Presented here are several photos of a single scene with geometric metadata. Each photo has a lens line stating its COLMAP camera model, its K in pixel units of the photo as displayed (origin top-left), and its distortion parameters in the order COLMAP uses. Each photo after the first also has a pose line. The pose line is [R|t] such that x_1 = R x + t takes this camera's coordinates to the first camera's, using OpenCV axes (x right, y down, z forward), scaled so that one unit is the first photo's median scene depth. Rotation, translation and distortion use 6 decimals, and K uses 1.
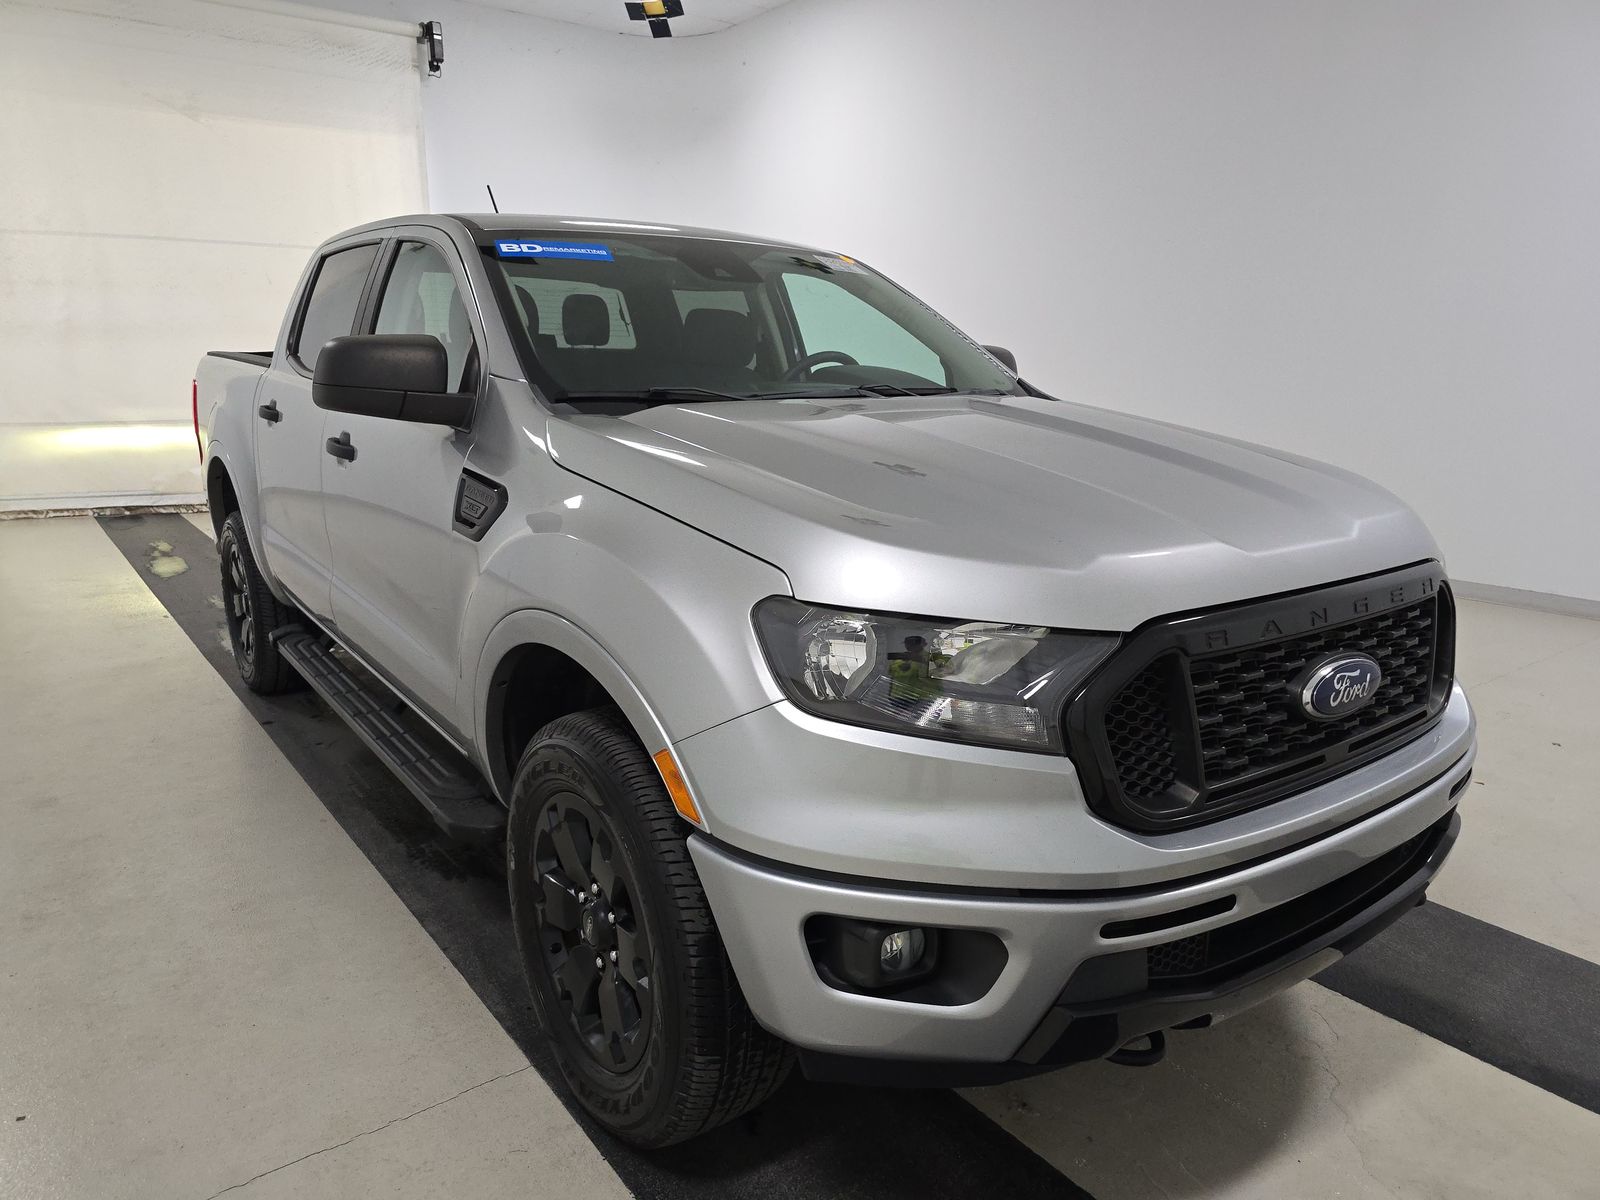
lens RADIAL K [[1081.3, 0, 795.7], [0, 1081.3, 596.2], [0, 0, 1]] dist [0.066765, -0.066429]
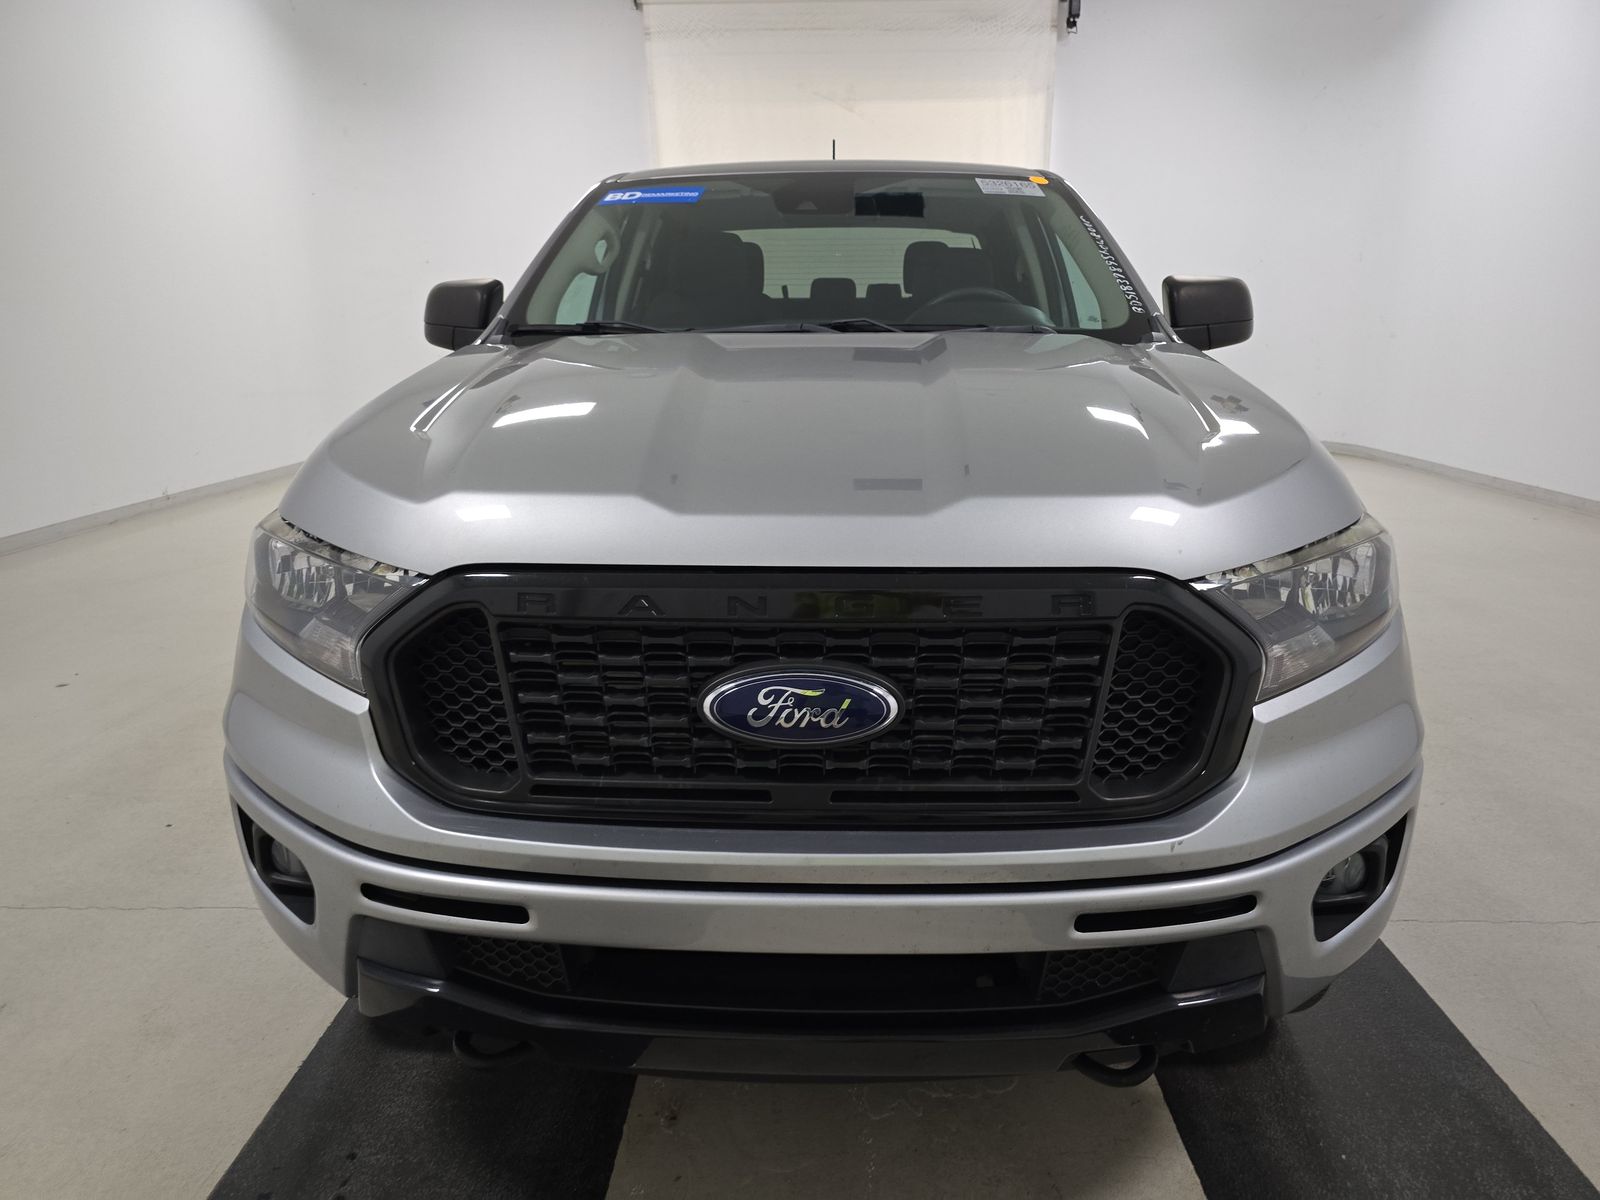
lens RADIAL K [[1097.7, 0, 759.7], [0, 1097.7, 605.1], [0, 0, 1]] dist [-0.001703, -0.005816]
pose [[0.781342, 0.146659, -0.606626, 0.881796], [-0.125158, 0.989073, 0.077914, -0.038704], [0.611424, 0.015047, 0.791160, 0.379337]]
